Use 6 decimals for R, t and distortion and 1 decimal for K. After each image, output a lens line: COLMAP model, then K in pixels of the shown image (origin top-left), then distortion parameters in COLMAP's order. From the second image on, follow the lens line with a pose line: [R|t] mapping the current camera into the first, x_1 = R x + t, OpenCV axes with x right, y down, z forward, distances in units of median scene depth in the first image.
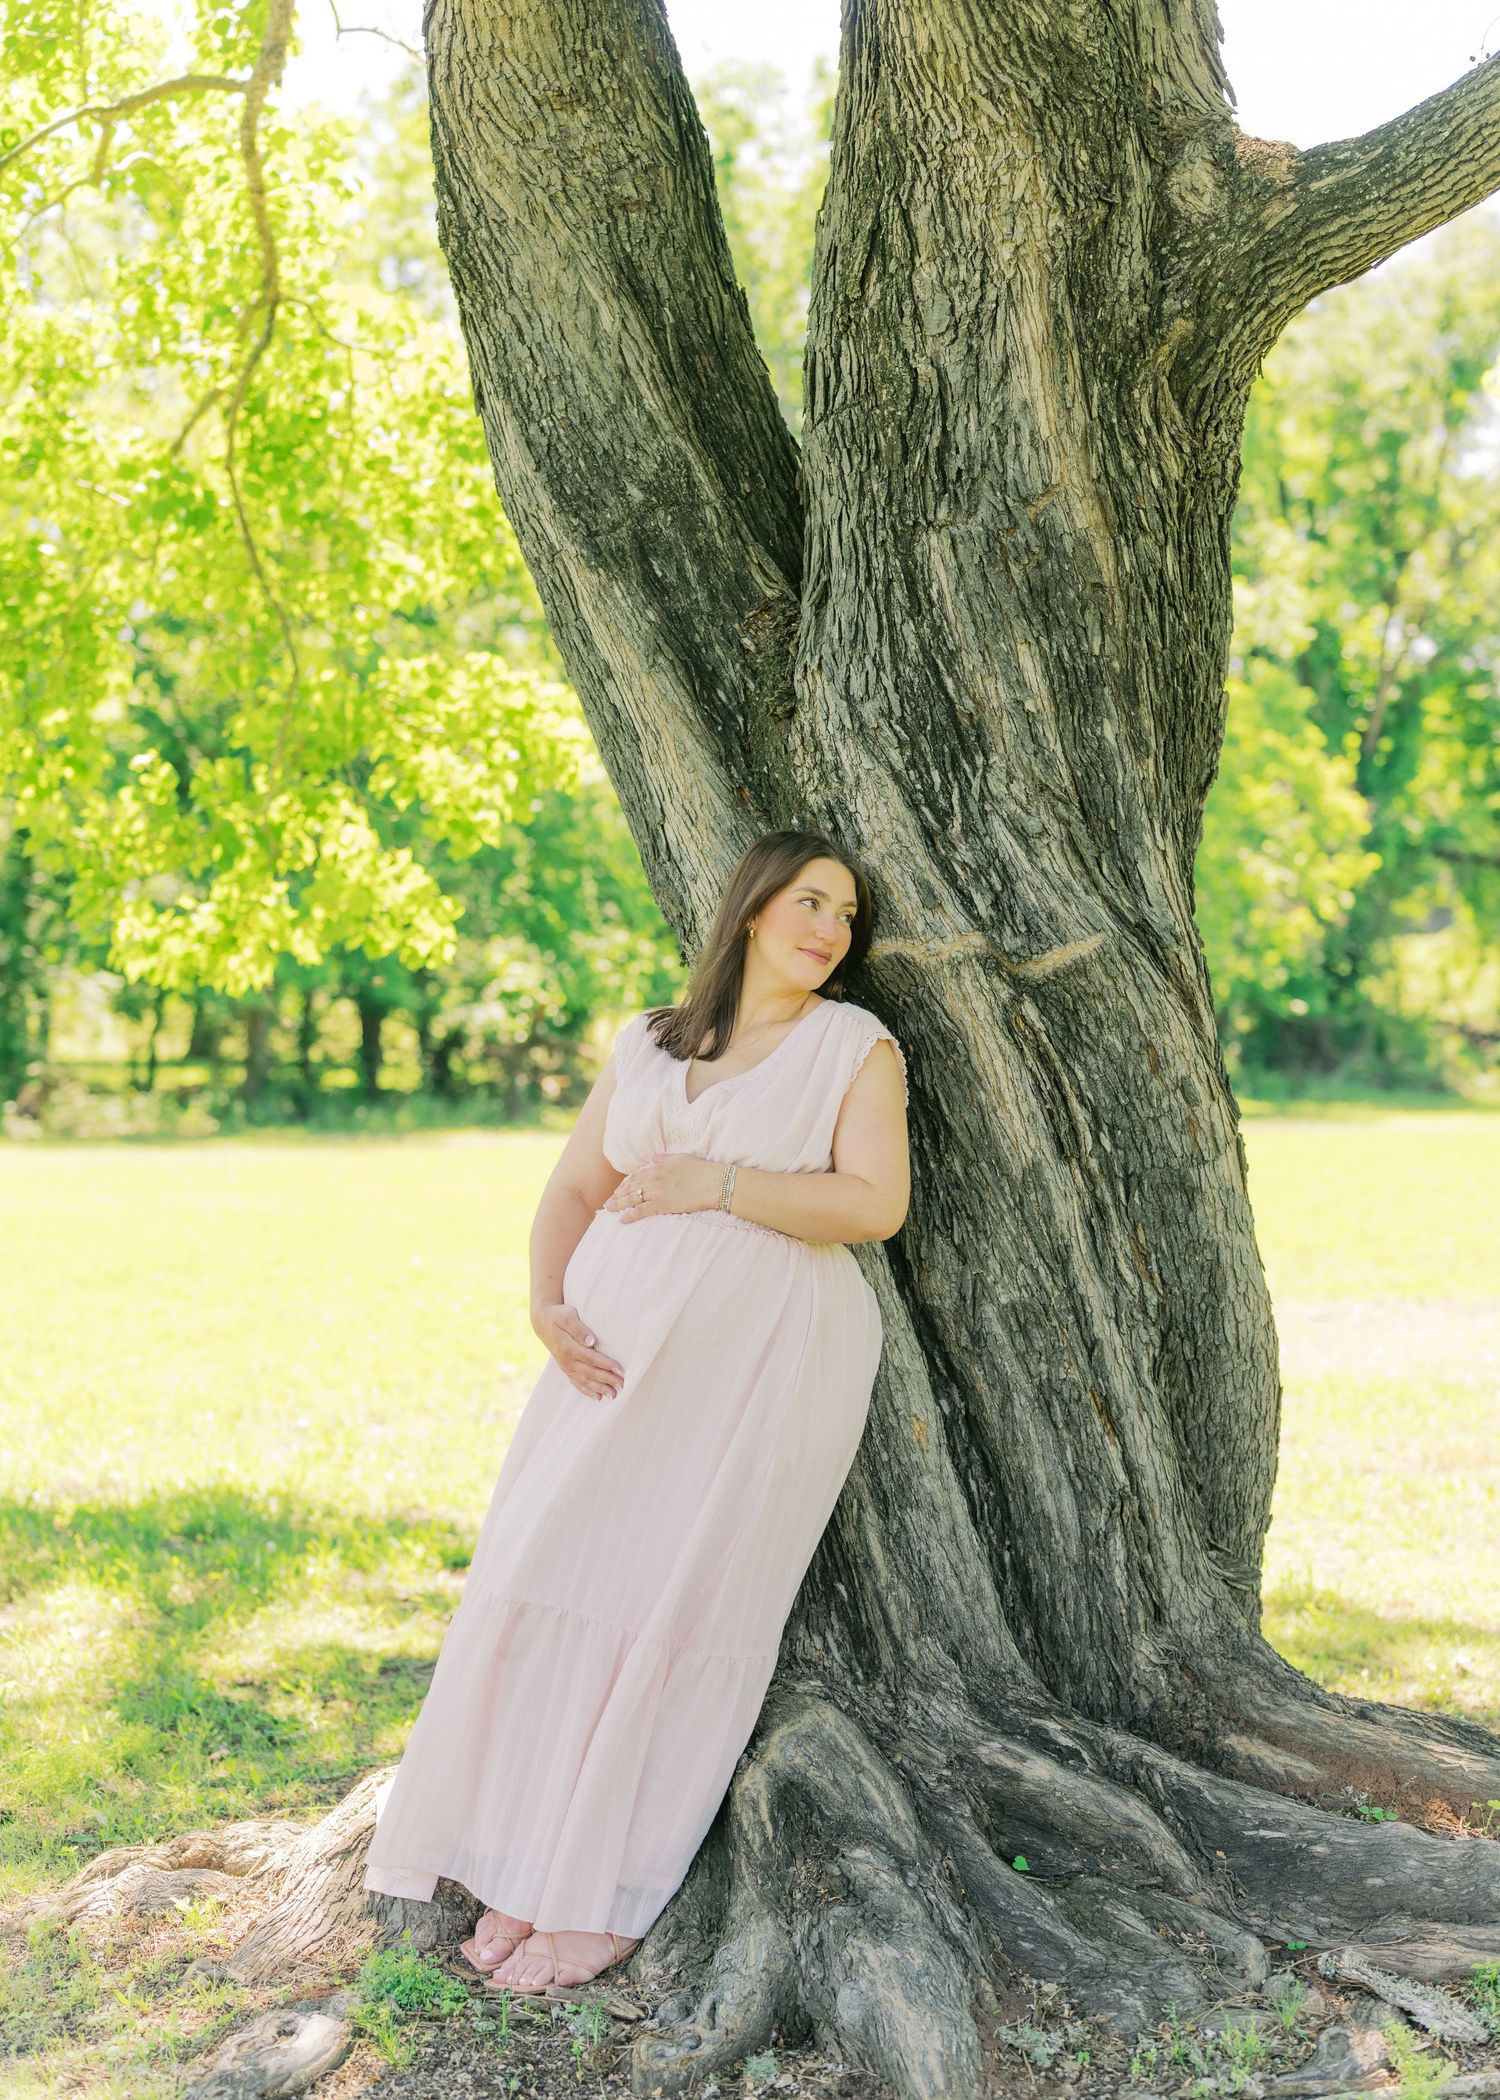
lens RADIAL K [[3944.2, 0, 590.8], [0, 3944.2, 988.2], [0, 0, 1]] dist [-0.044648, 0.037088]
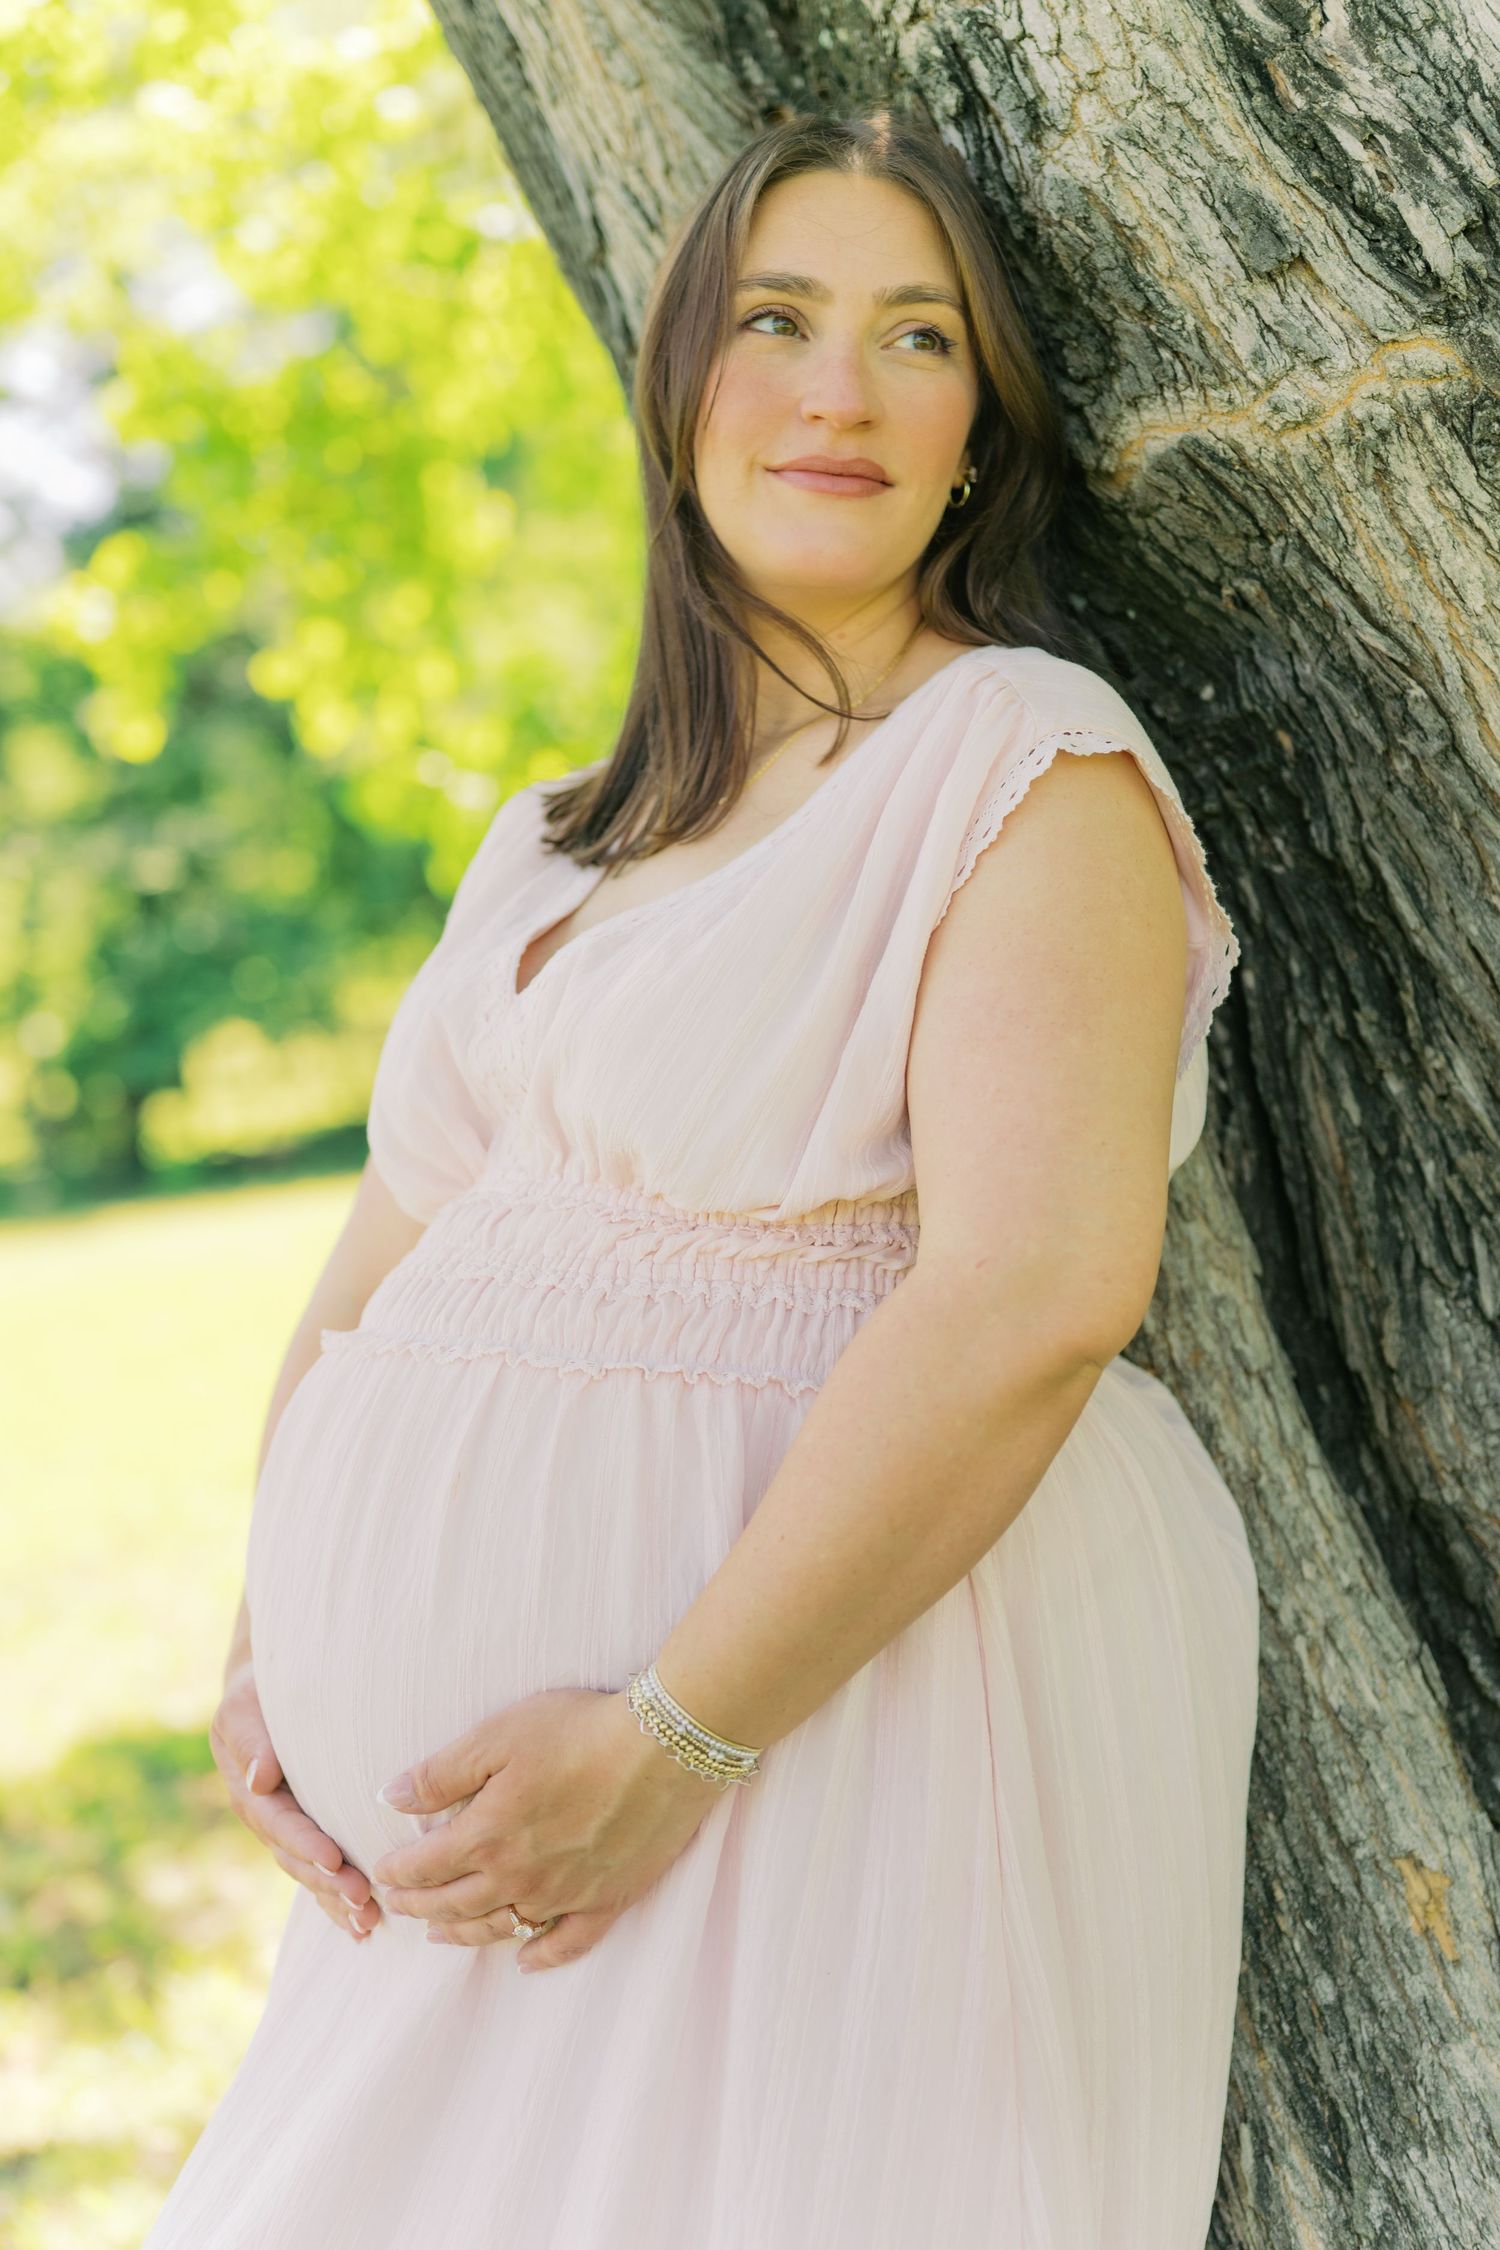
lens RADIAL K [[3067.0, 0, 750.0], [0, 3067.0, 1125.0], [0, 0, 1]] dist [0.001611, -0.019962]
pose [[0.966507, -0.106037, -0.233712, 0.095601], [0.117580, 0.992411, 0.035983, 0.032911], [0.228123, -0.062257, 0.971640, 0.746137]]
